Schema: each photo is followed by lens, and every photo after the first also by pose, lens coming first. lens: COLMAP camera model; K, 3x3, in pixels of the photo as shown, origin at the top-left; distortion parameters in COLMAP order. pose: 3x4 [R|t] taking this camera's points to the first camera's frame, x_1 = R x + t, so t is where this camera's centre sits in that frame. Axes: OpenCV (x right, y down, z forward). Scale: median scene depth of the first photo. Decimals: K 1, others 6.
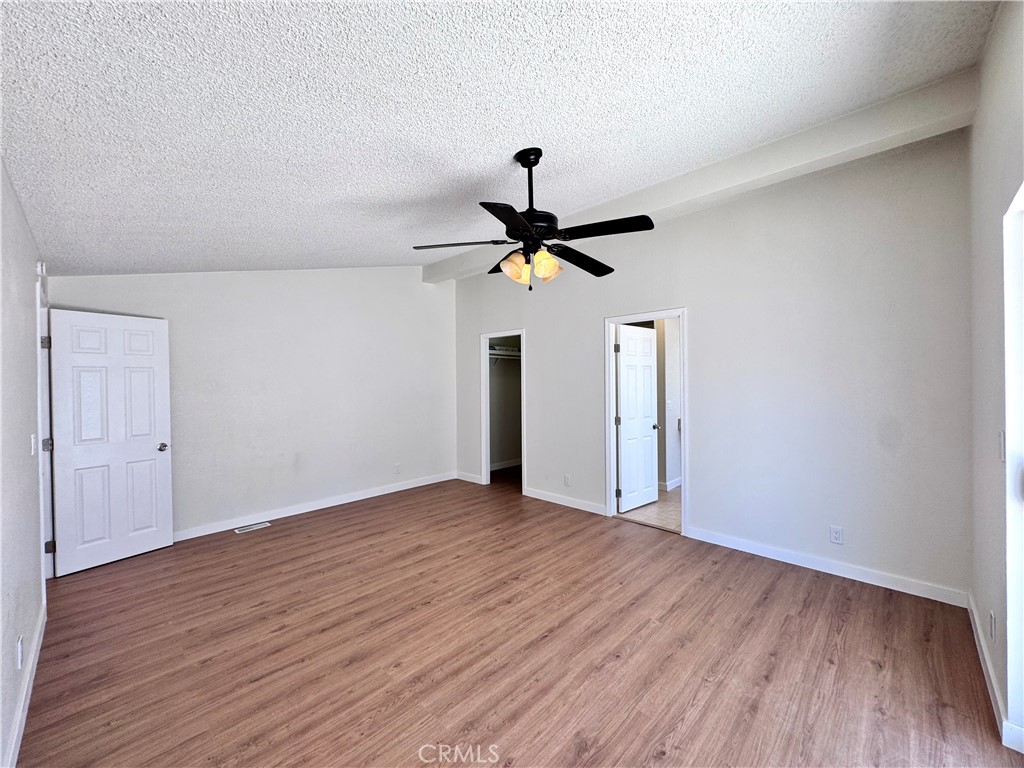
lens RADIAL K [[410.5, 0, 513.5], [0, 410.5, 383.2], [0, 0, 1]] dist [-0.003744, 0.000791]
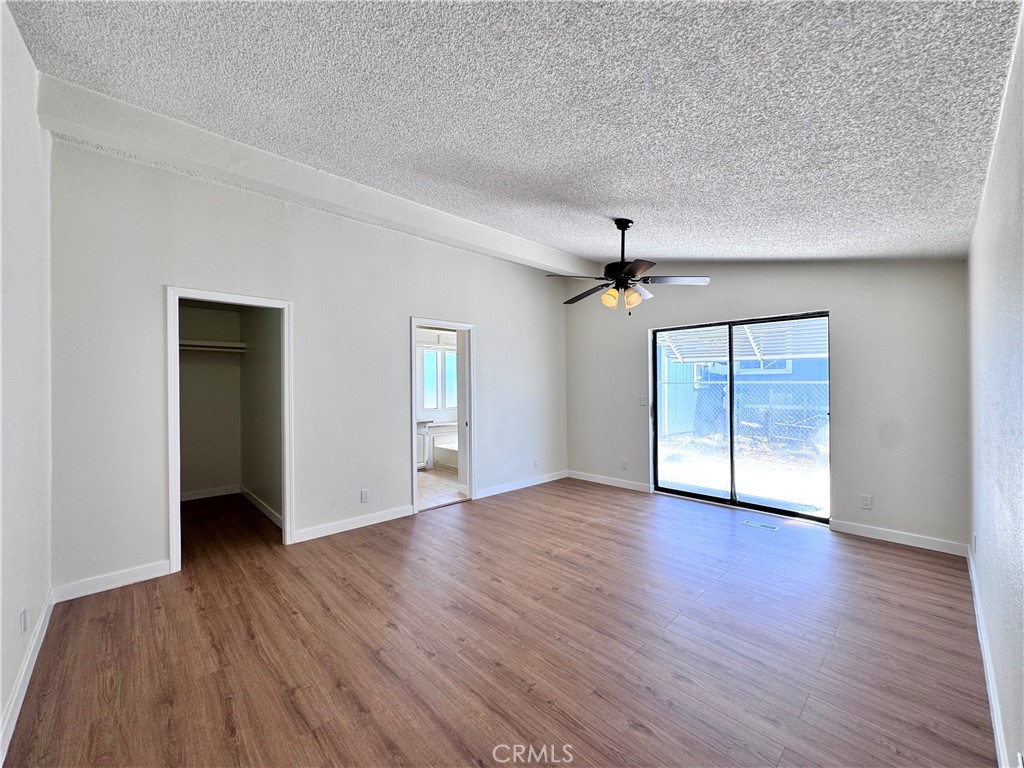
lens RADIAL K [[410.5, 0, 511.6], [0, 410.5, 386.3], [0, 0, 1]] dist [-0.003744, 0.000791]
pose [[0.039368, 0.006039, 0.999207, -1.044698], [0.007758, 0.999950, -0.006350, 0.026756], [-0.999195, 0.008002, 0.039319, 0.980421]]
